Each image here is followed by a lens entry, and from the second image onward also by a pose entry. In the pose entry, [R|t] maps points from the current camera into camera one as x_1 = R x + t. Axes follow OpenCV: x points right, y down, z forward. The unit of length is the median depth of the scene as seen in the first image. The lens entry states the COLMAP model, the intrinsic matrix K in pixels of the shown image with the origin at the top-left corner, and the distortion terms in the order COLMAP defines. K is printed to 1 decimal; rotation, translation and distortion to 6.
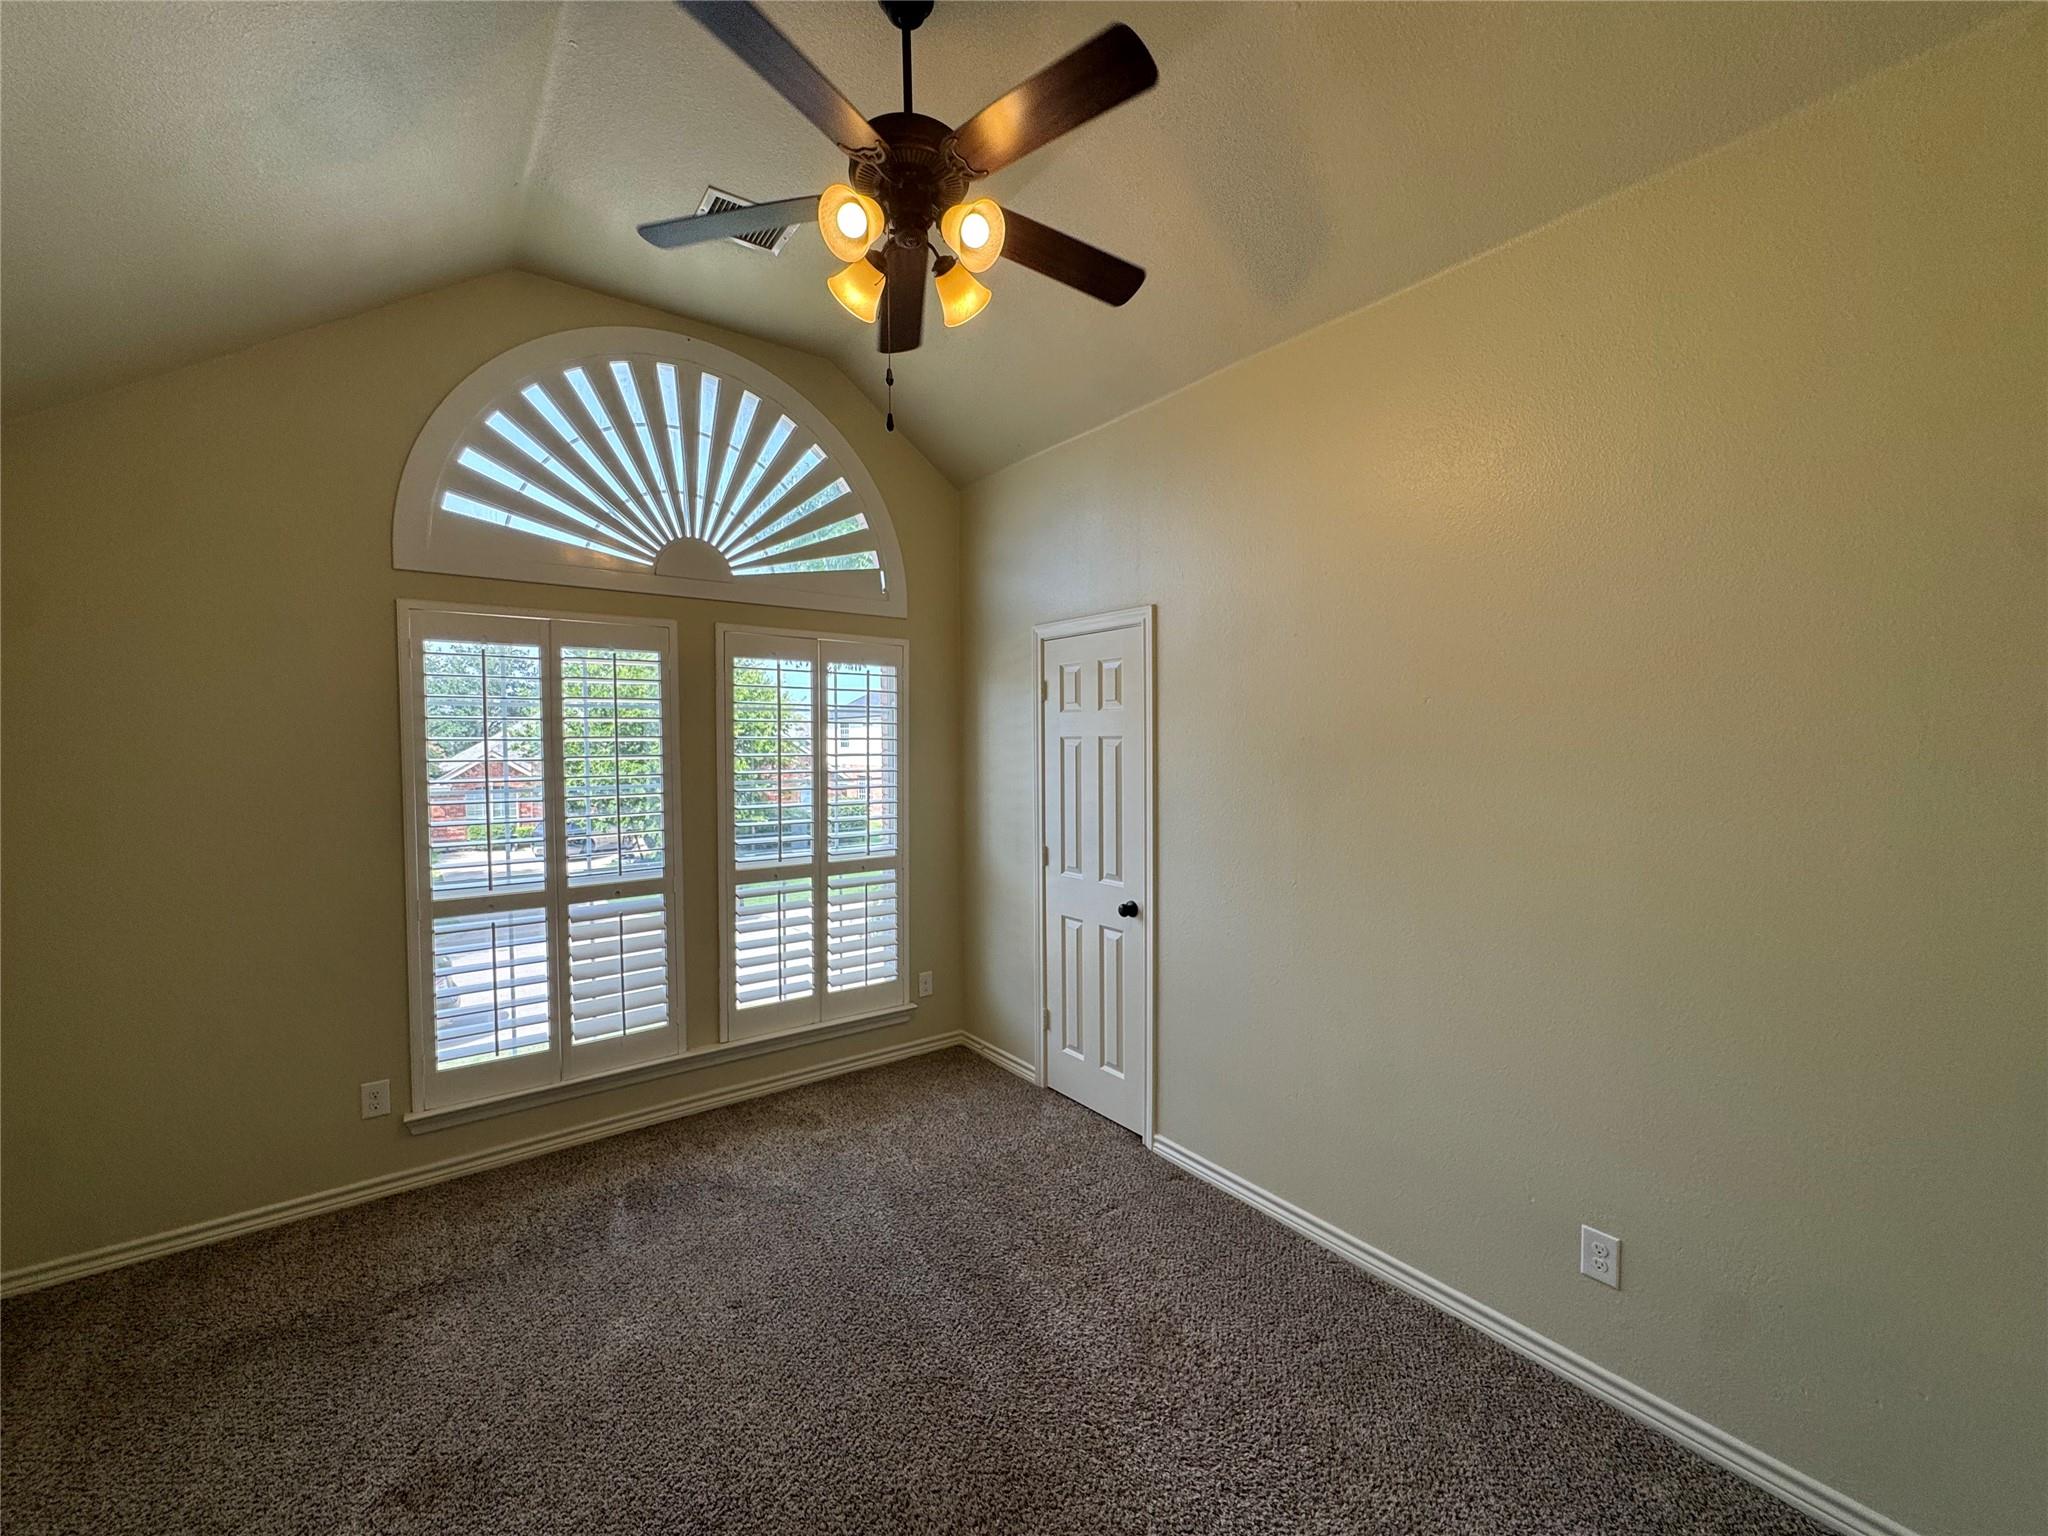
lens RADIAL K [[820.9, 0, 1026.4], [0, 820.9, 772.6], [0, 0, 1]] dist [-0.004370, 0.000269]
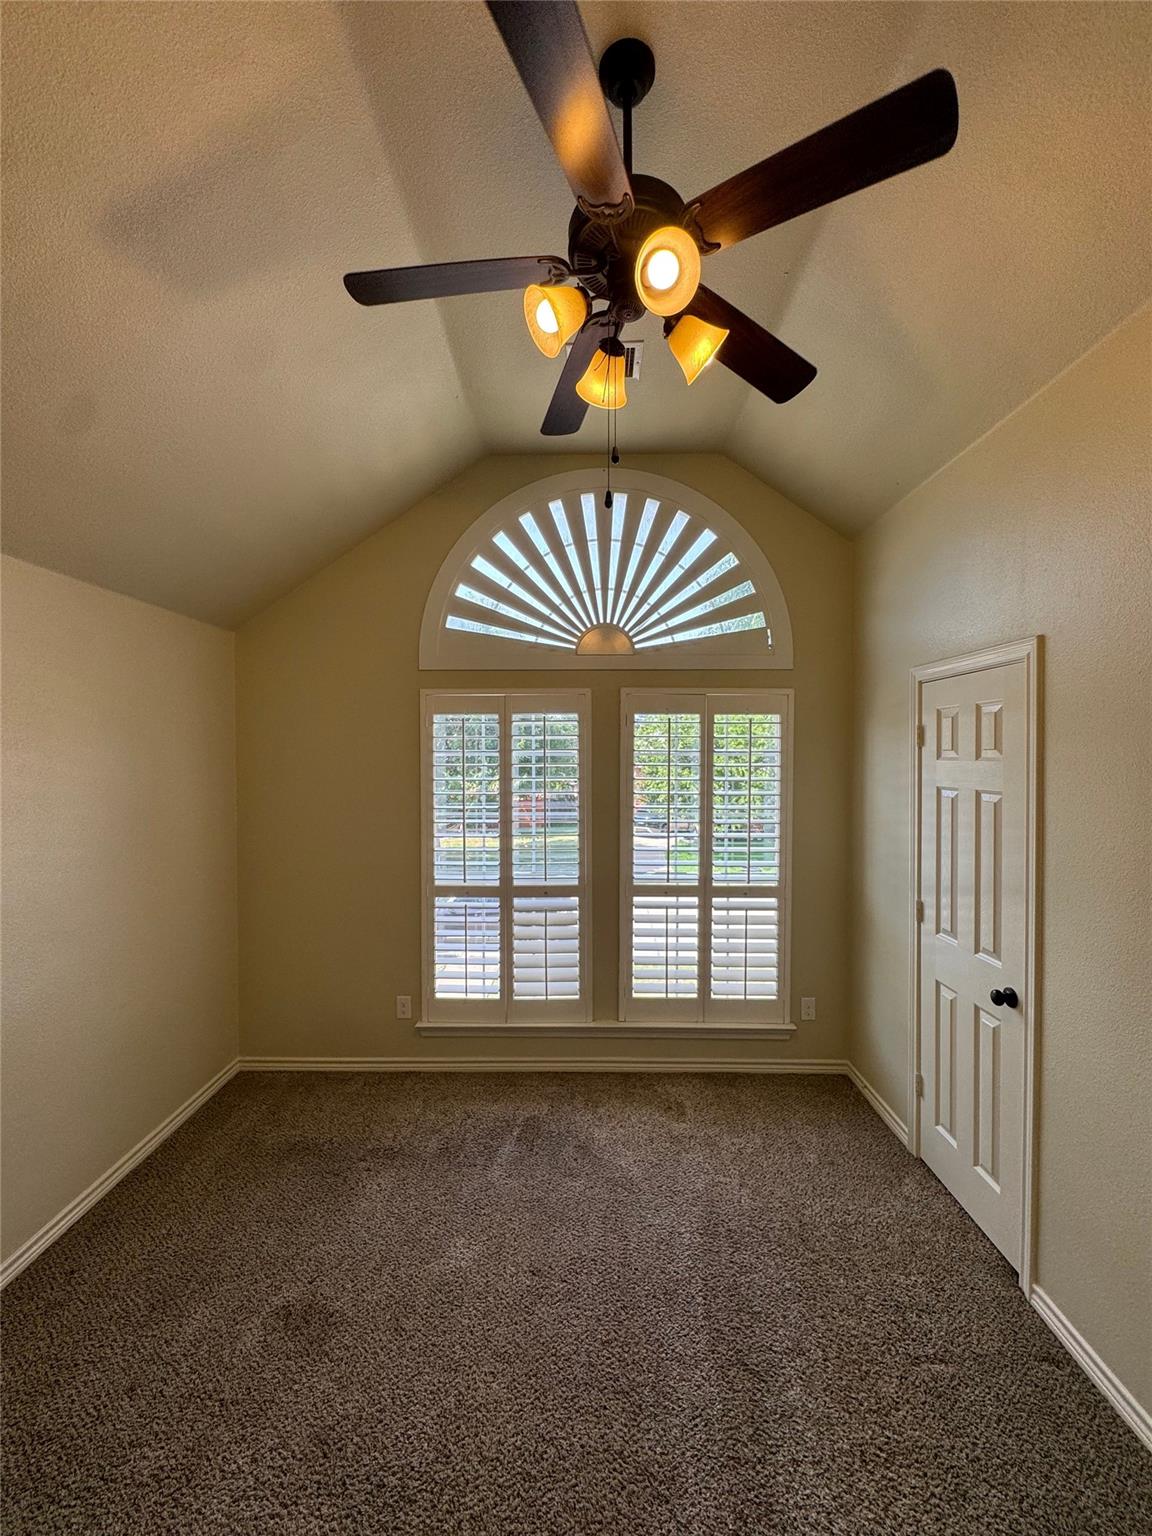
lens RADIAL K [[615.6, 0, 576.0], [0, 615.6, 768.0], [0, 0, 1]] dist [-0.004370, 0.000269]
pose [[0.789694, 0.015822, -0.613297, 0.153407], [-0.026570, 0.999611, -0.008425, -0.050232], [0.612926, 0.022949, 0.789807, 0.216149]]
